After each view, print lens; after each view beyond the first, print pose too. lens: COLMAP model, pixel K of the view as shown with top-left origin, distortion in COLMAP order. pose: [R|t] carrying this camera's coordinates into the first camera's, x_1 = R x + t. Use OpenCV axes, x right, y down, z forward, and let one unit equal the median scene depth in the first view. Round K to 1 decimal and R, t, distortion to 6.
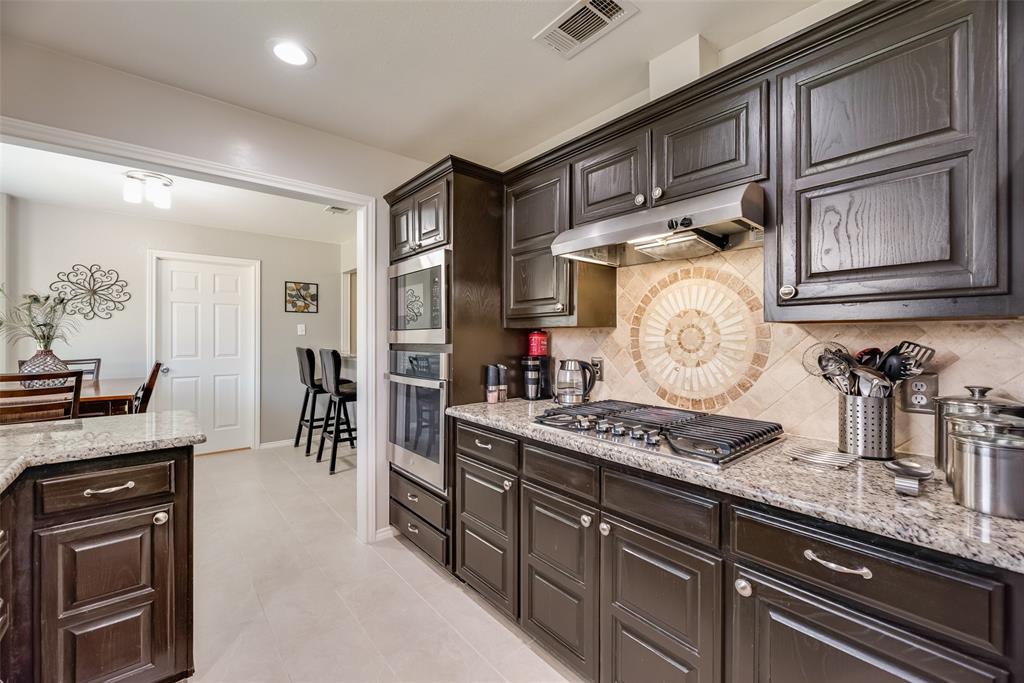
lens RADIAL K [[416.6, 0, 514.4], [0, 416.6, 339.2], [0, 0, 1]] dist [0.001476, 0.000230]
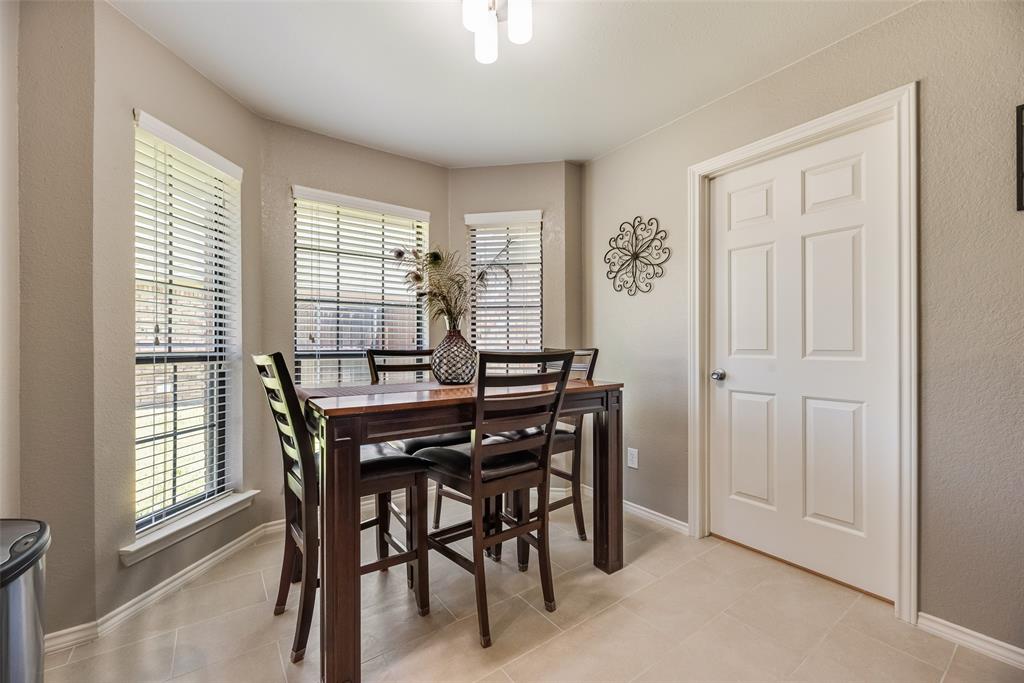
lens RADIAL K [[416.6, 0, 514.4], [0, 416.6, 339.2], [0, 0, 1]] dist [0.001476, 0.000230]
pose [[-0.069043, -0.007823, -0.997583, -0.267863], [-0.004232, 0.999963, -0.007549, 0.031945], [0.997605, 0.003701, -0.069074, 0.780097]]
